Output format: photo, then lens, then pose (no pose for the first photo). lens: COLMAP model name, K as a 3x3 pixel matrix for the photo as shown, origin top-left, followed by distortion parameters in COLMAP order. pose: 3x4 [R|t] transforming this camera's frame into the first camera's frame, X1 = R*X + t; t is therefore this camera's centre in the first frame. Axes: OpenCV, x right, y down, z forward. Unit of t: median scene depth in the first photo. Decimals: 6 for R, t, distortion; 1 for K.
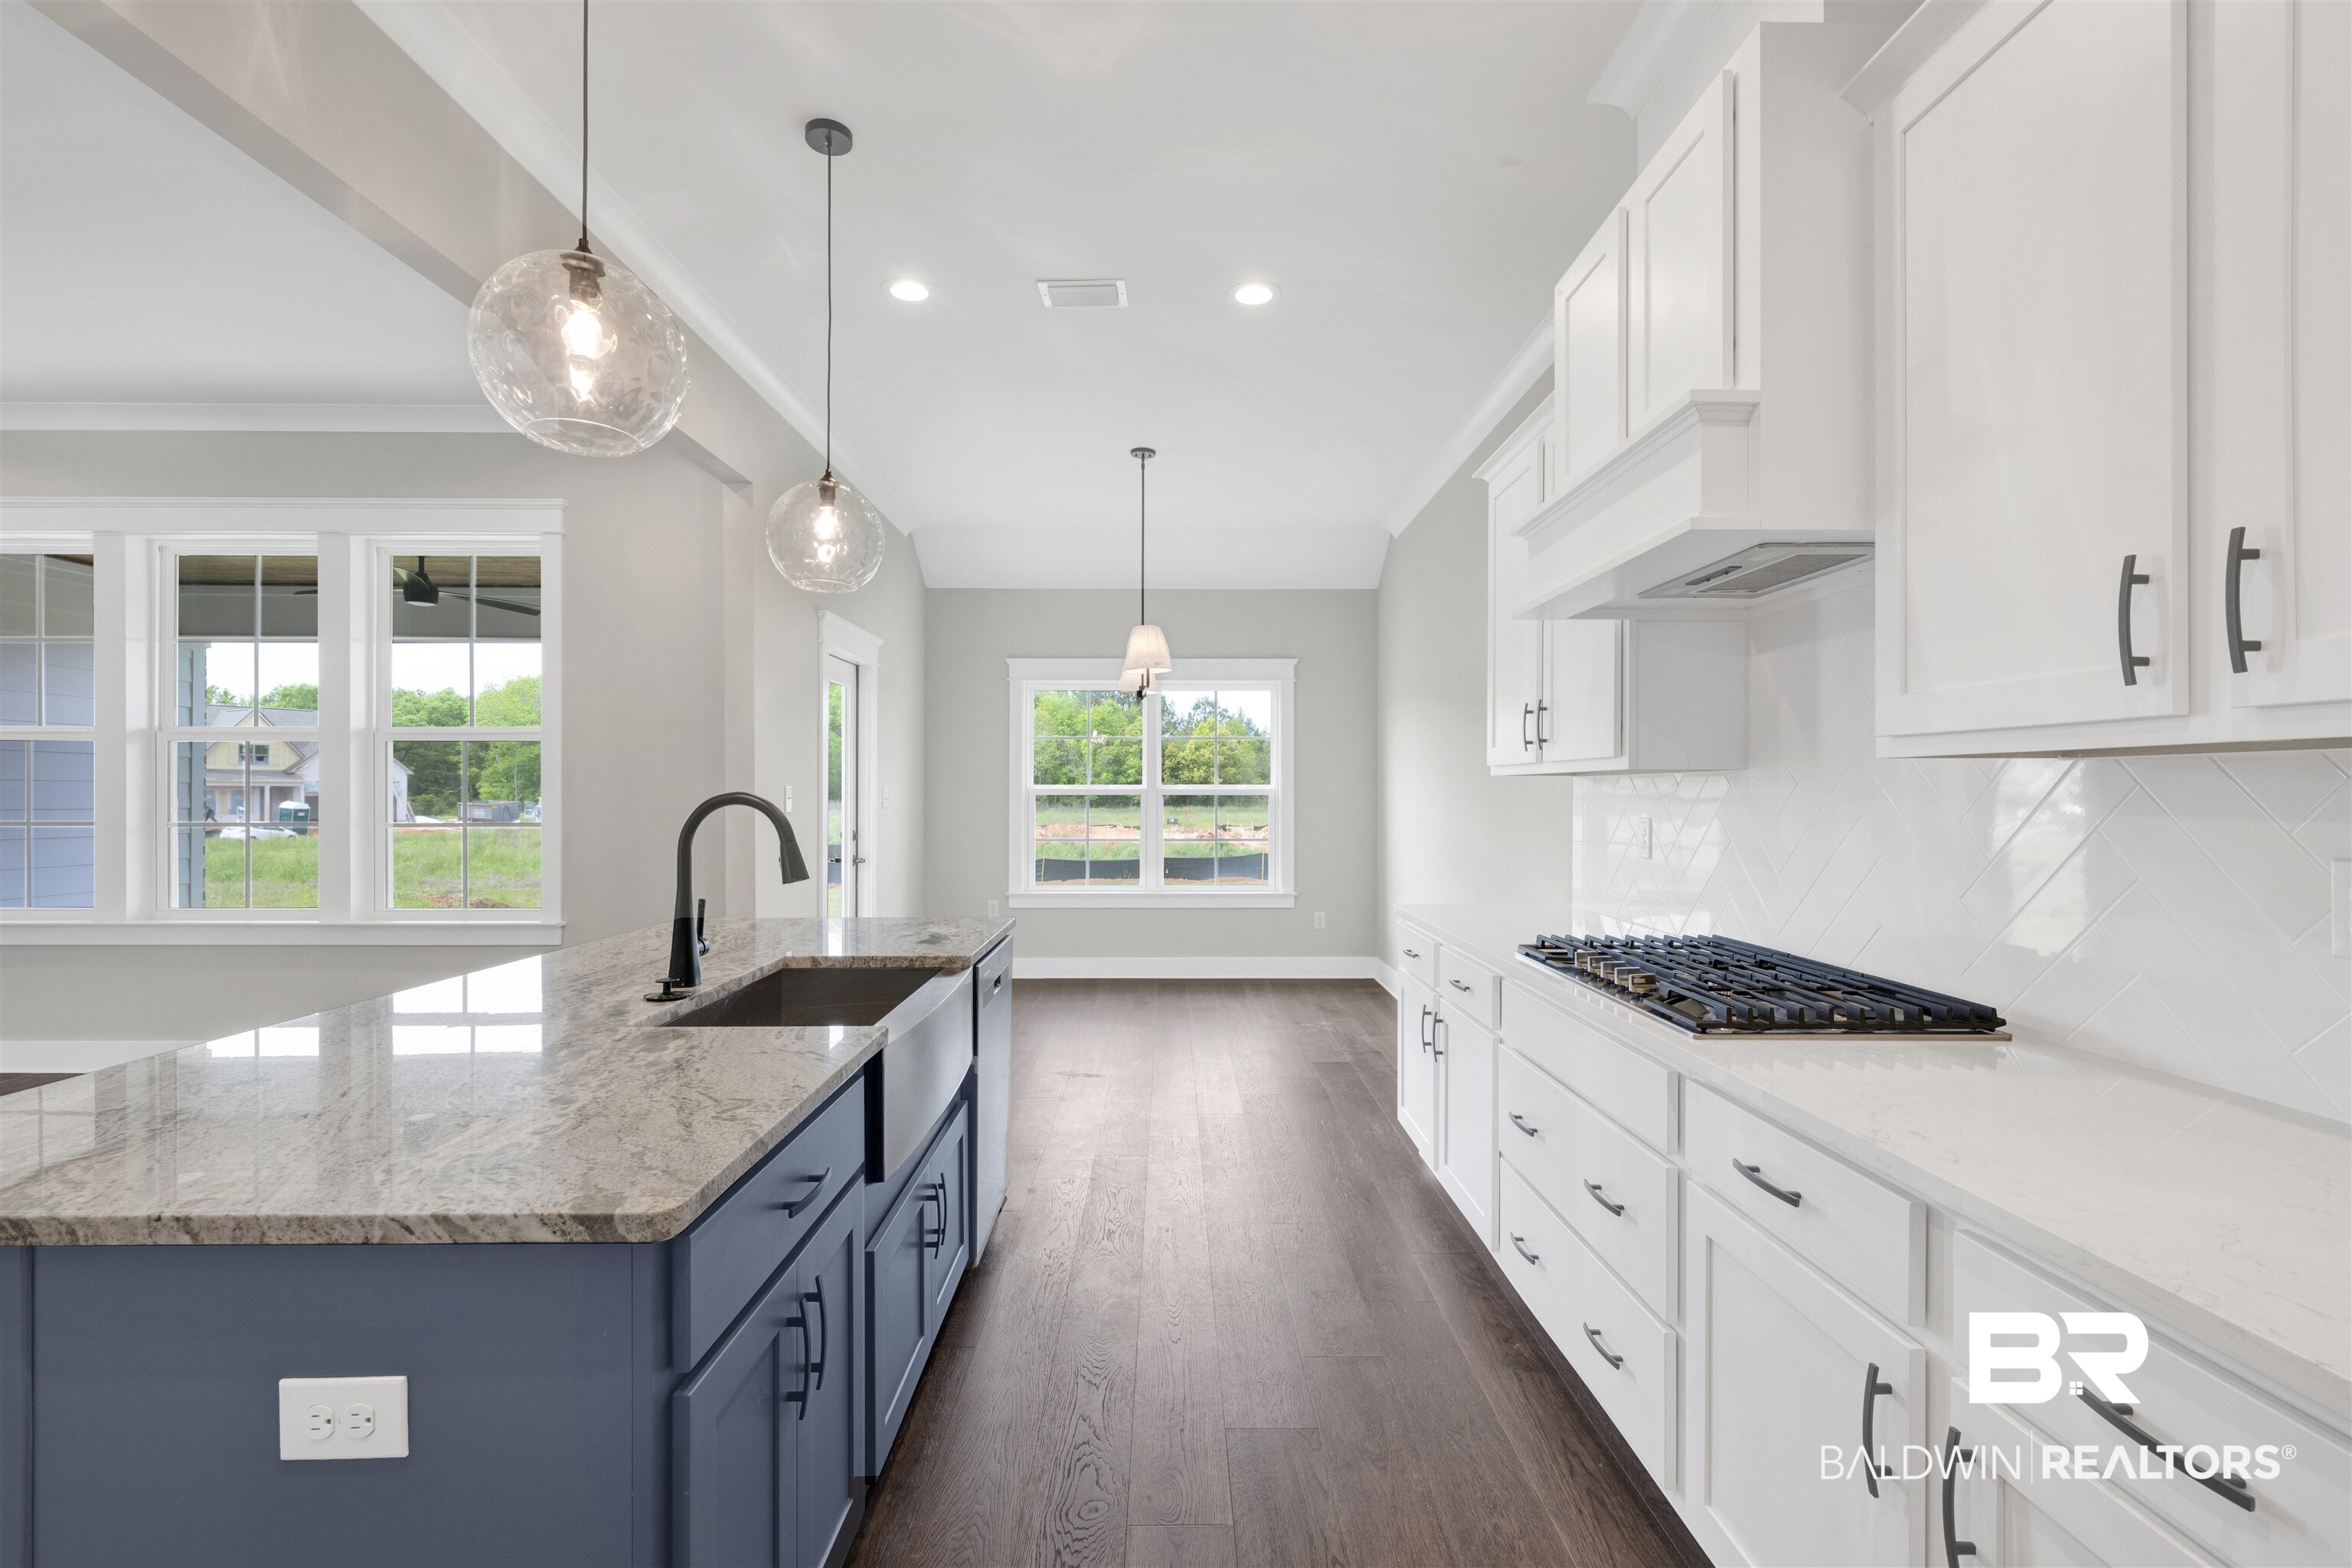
lens RADIAL K [[1052.4, 0, 1176.7], [0, 1052.4, 788.1], [0, 0, 1]] dist [-0.002812, -0.000889]
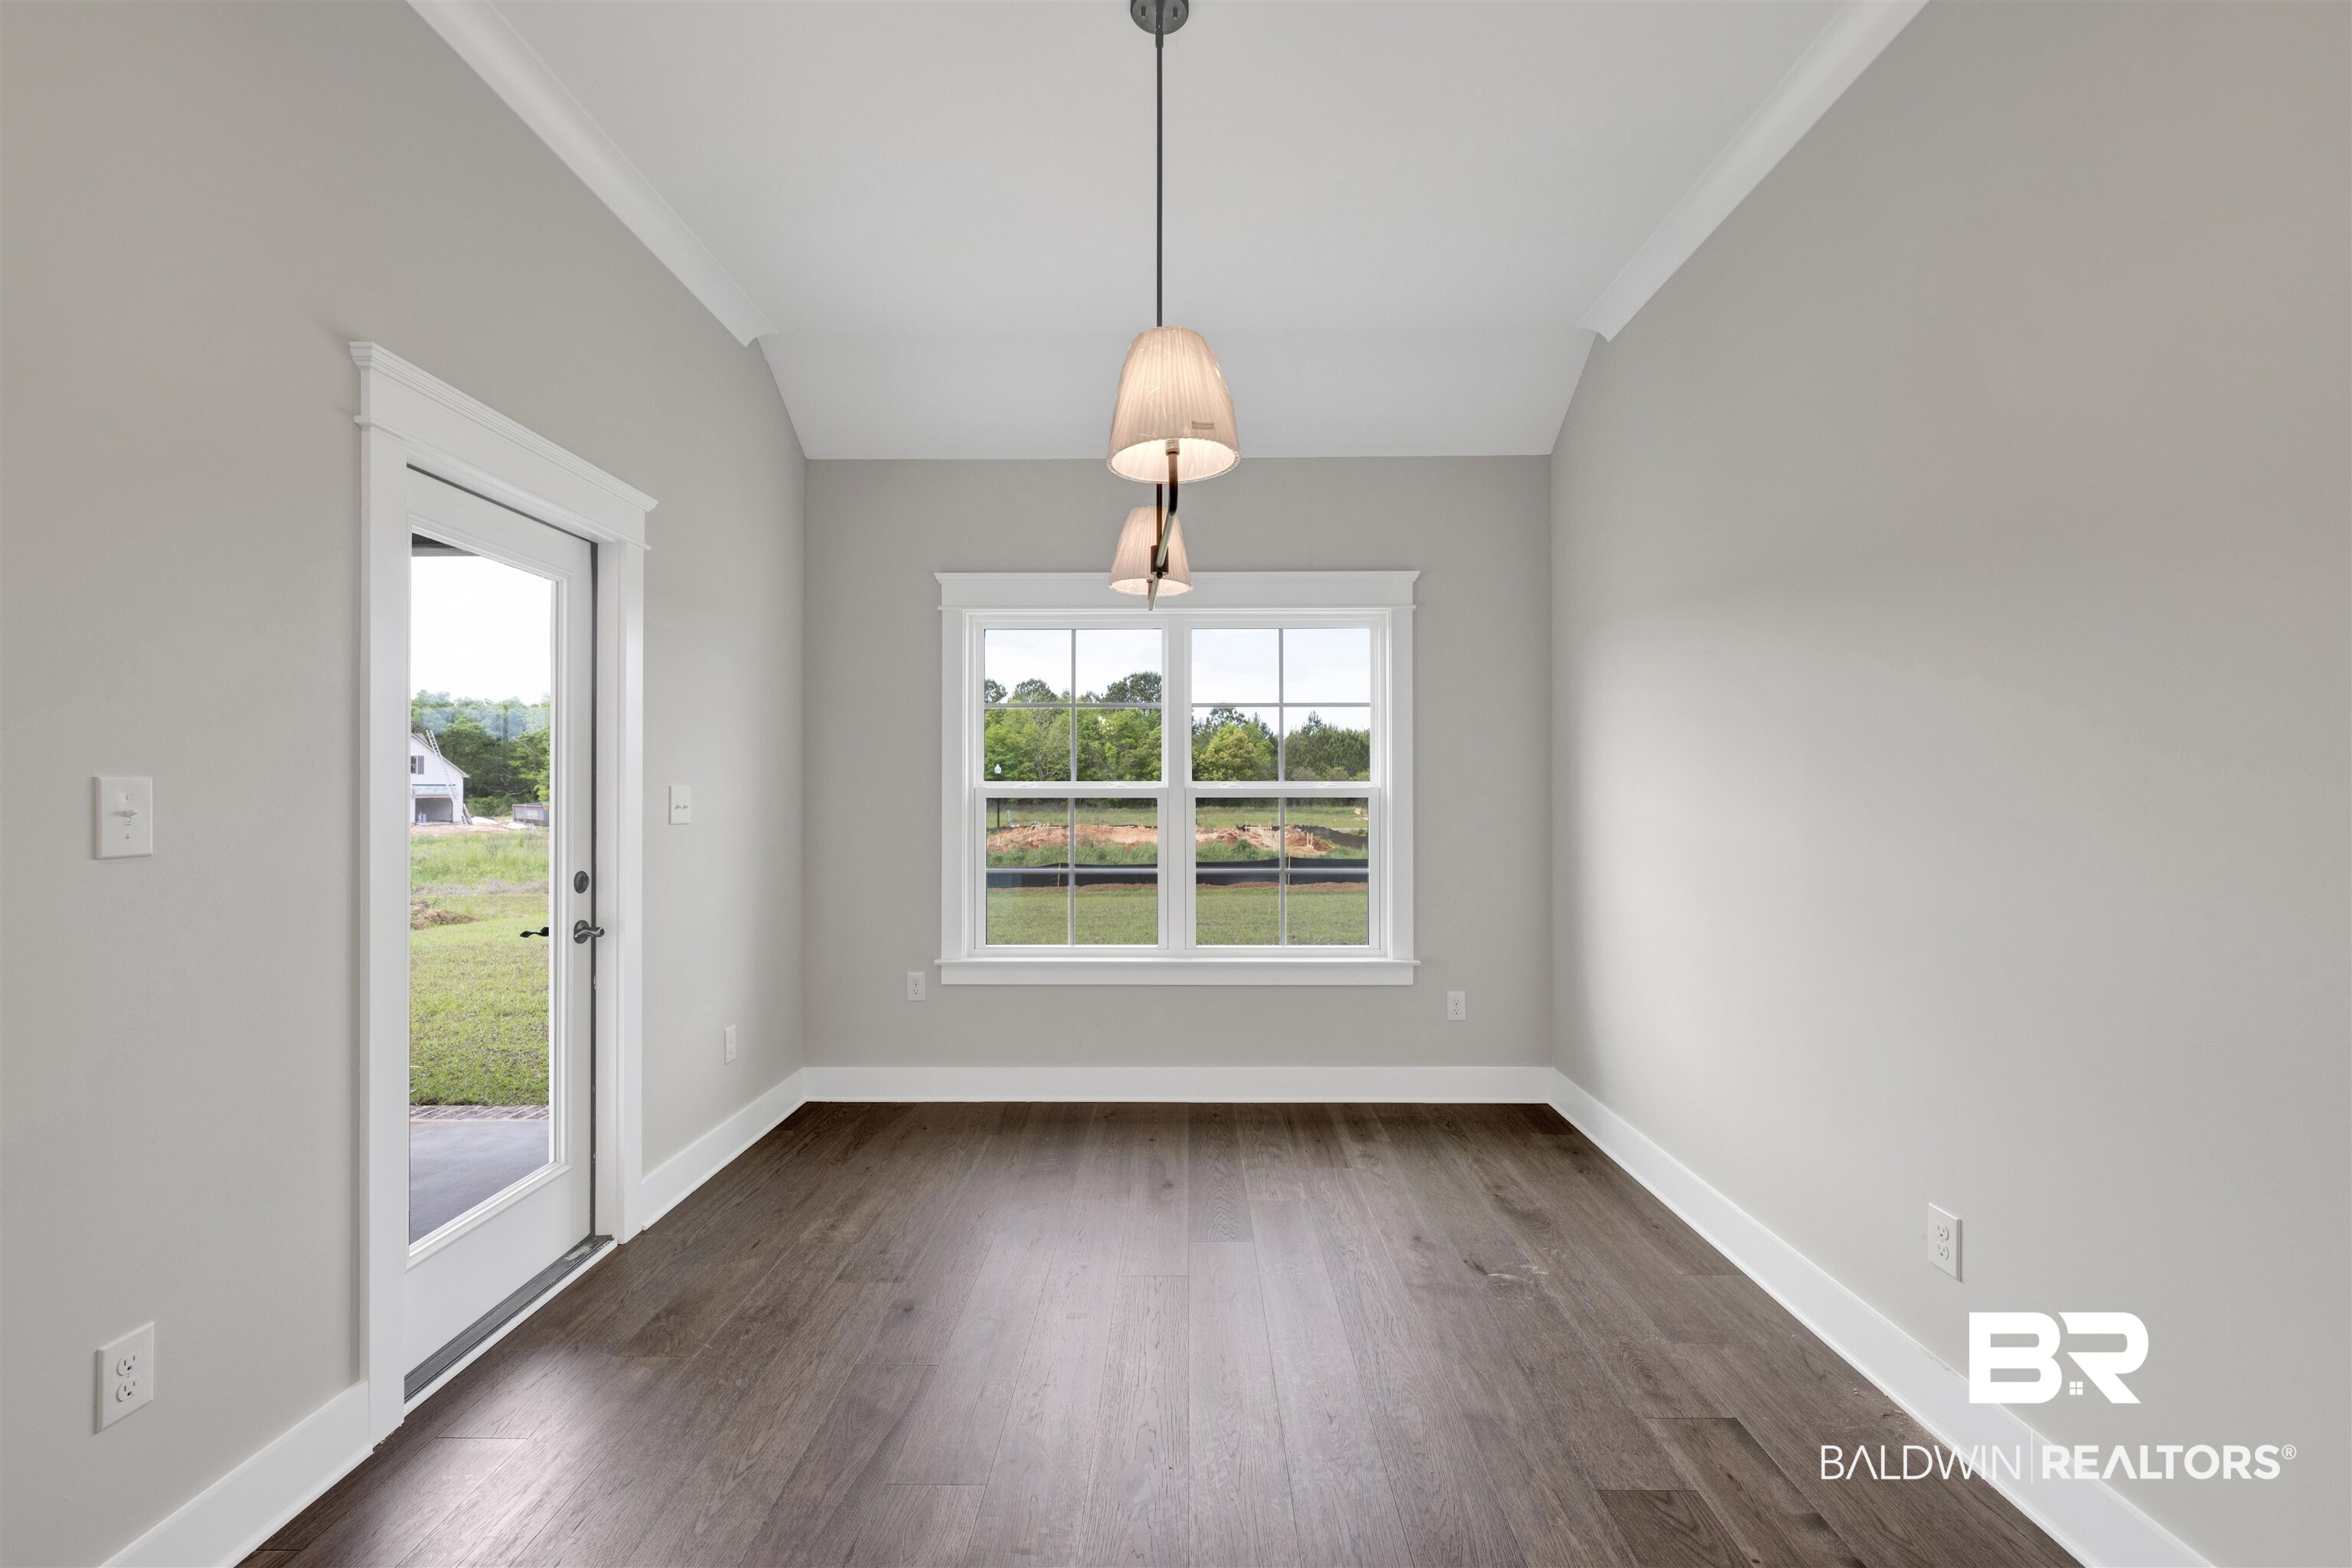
lens RADIAL K [[1052.4, 0, 1179.8], [0, 1052.4, 779.6], [0, 0, 1]] dist [-0.002812, -0.000889]
pose [[0.999861, -0.002219, -0.016514, -0.012095], [0.002069, 0.999956, -0.009101, 0.001661], [0.016534, 0.009065, 0.999822, 0.399311]]
